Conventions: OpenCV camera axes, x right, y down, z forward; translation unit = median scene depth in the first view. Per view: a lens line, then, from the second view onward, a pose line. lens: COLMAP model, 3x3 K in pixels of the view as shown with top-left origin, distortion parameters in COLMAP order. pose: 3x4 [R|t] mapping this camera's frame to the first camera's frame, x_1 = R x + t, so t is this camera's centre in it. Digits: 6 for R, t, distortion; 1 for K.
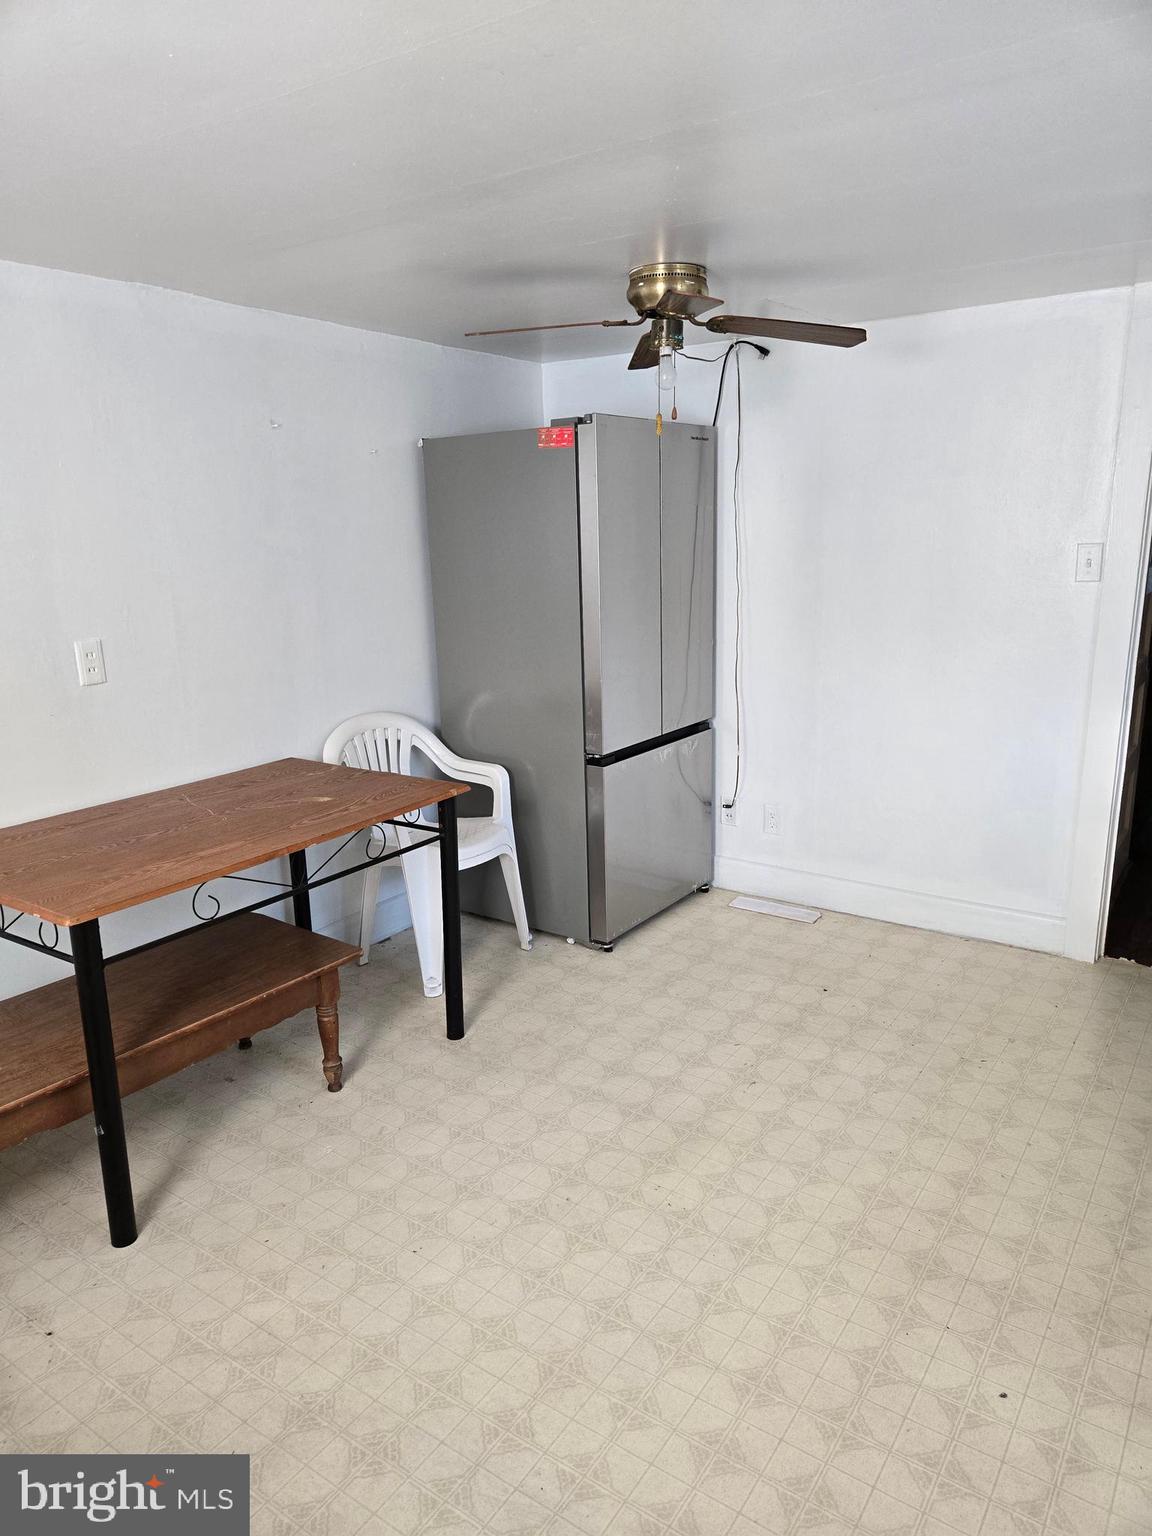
lens RADIAL K [[1040.6, 0, 570.8], [0, 1040.6, 770.8], [0, 0, 1]] dist [0.036425, -0.001515]
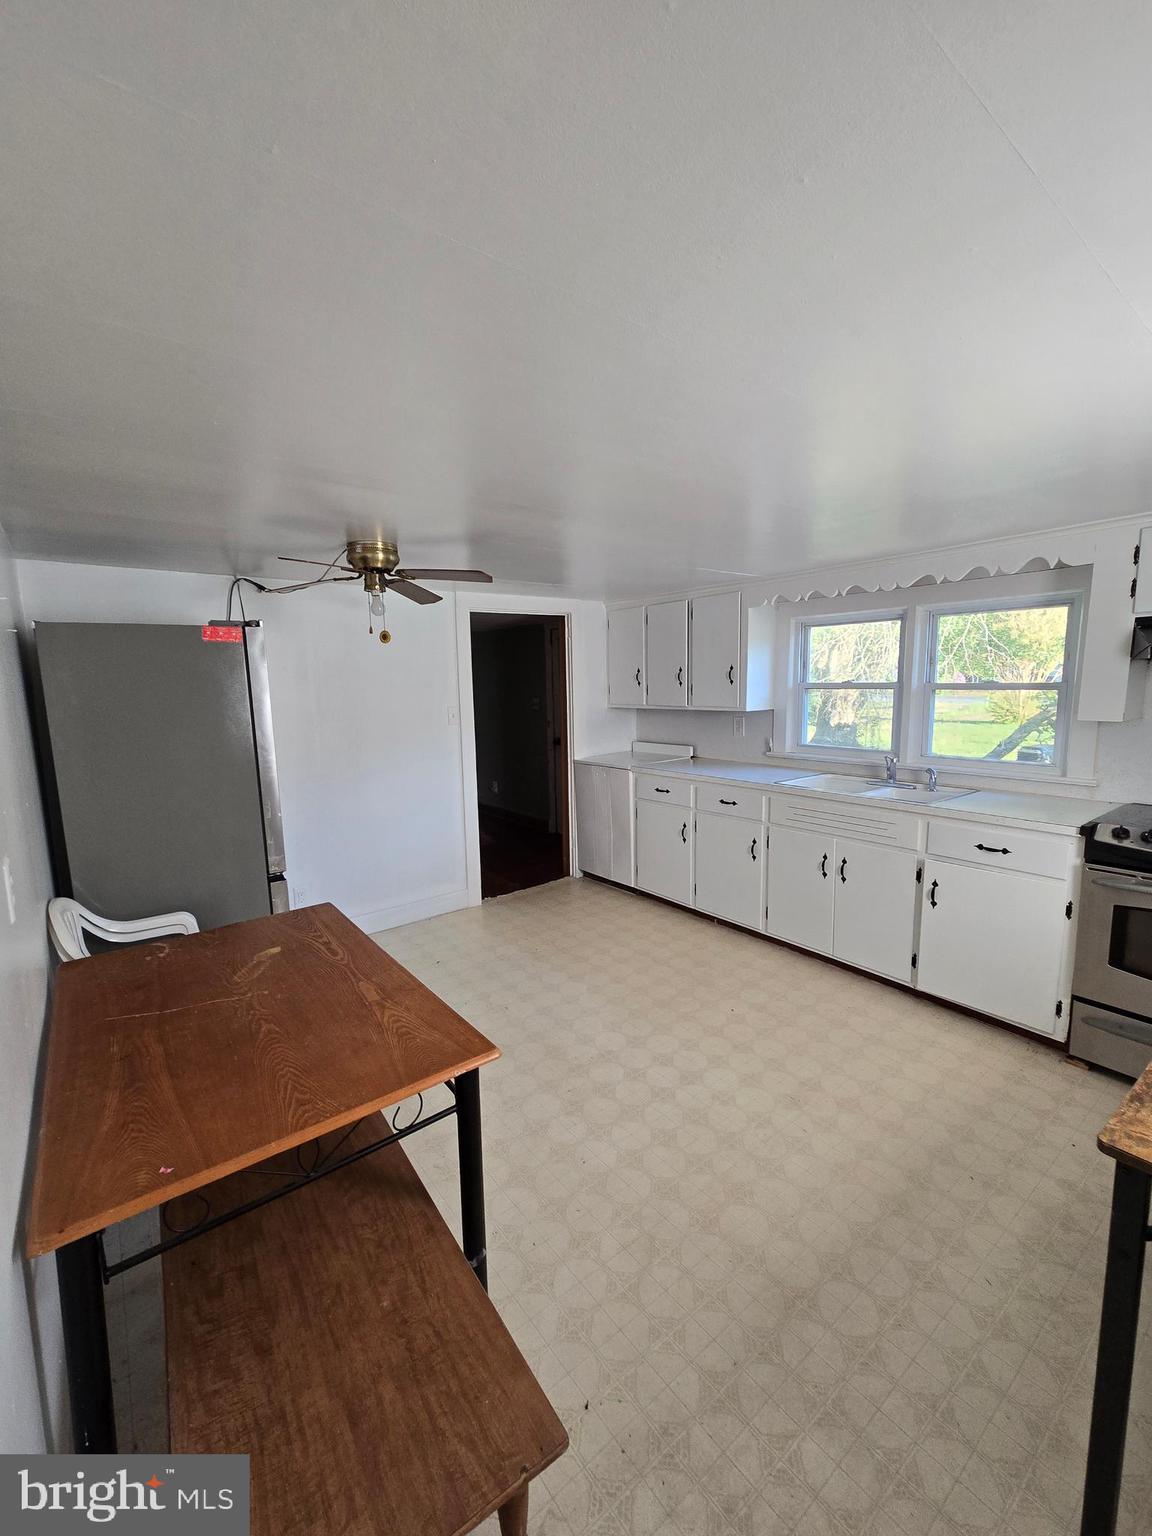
lens RADIAL K [[634.3, 0, 576.1], [0, 634.3, 765.3], [0, 0, 1]] dist [0.001611, -0.000998]
pose [[0.295046, -0.110186, 0.949109, -0.785536], [0.234516, 0.971295, 0.039859, -0.117020], [-0.926256, 0.210821, 0.312417, 0.486429]]
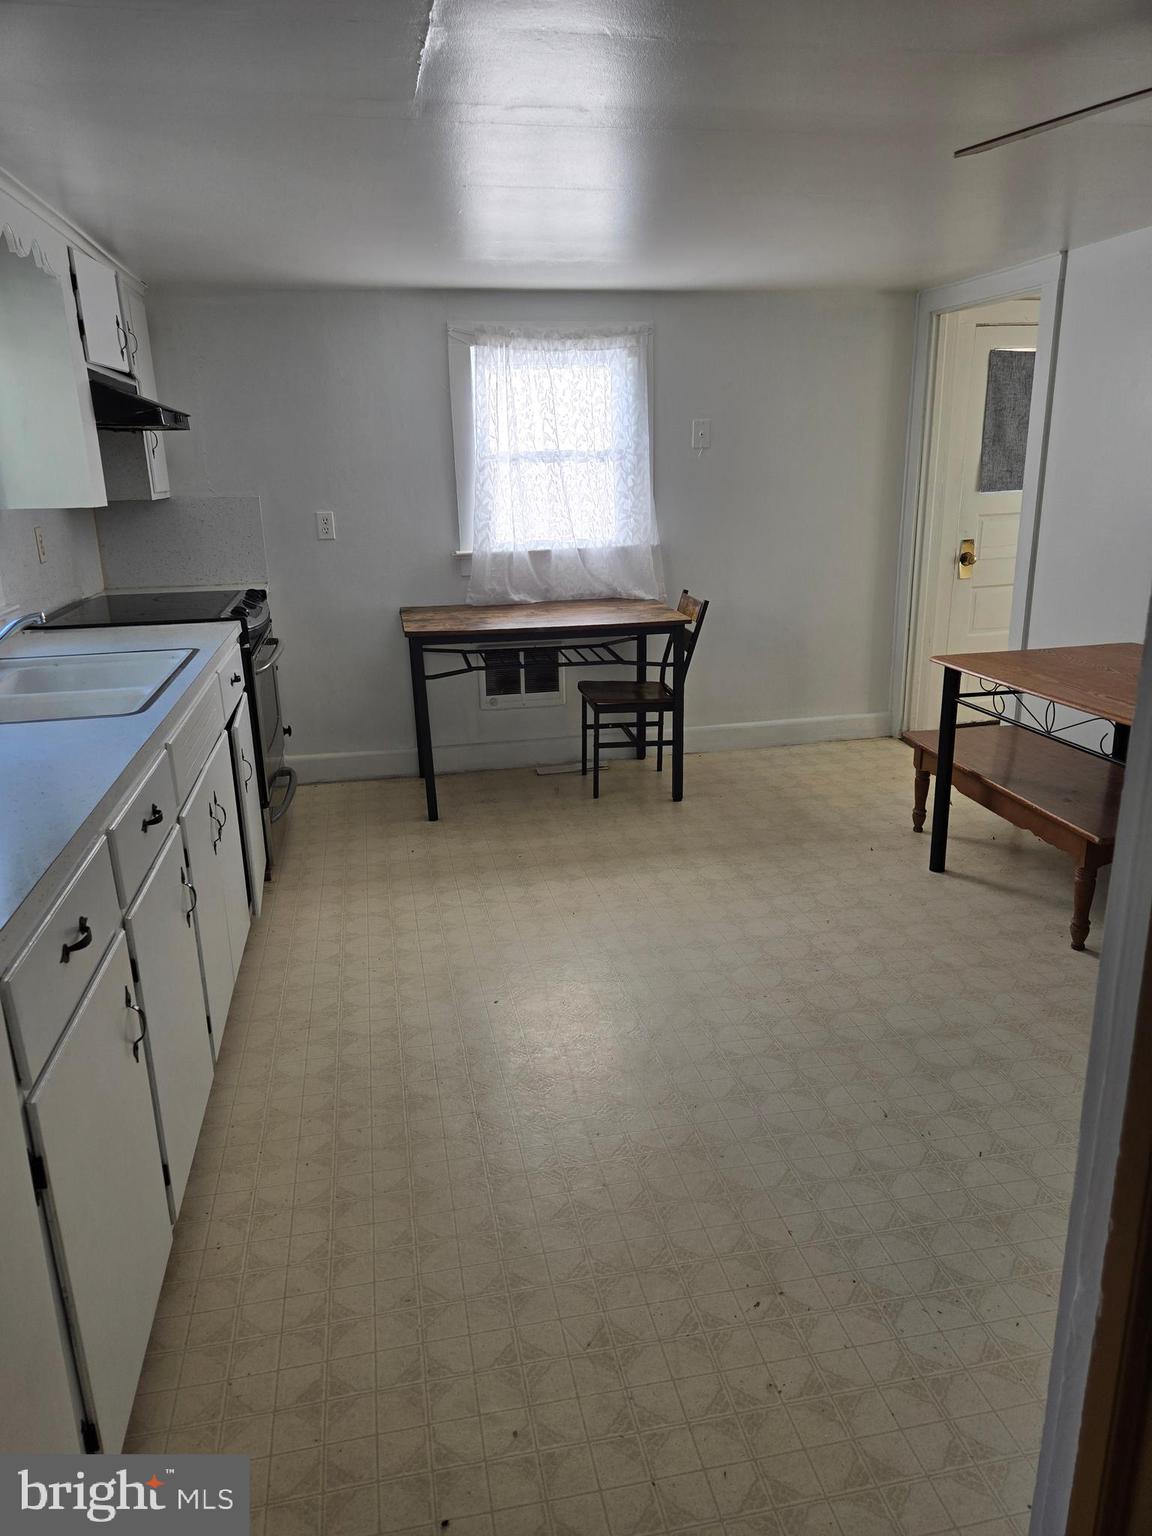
lens RADIAL K [[1040.6, 0, 573.4], [0, 1040.6, 777.9], [0, 0, 1]] dist [0.036425, -0.001515]
pose [[-0.689515, 0.251679, -0.679137, 0.875234], [-0.127249, 0.881001, 0.455680, -0.297504], [0.713006, 0.400618, -0.575438, 1.235834]]
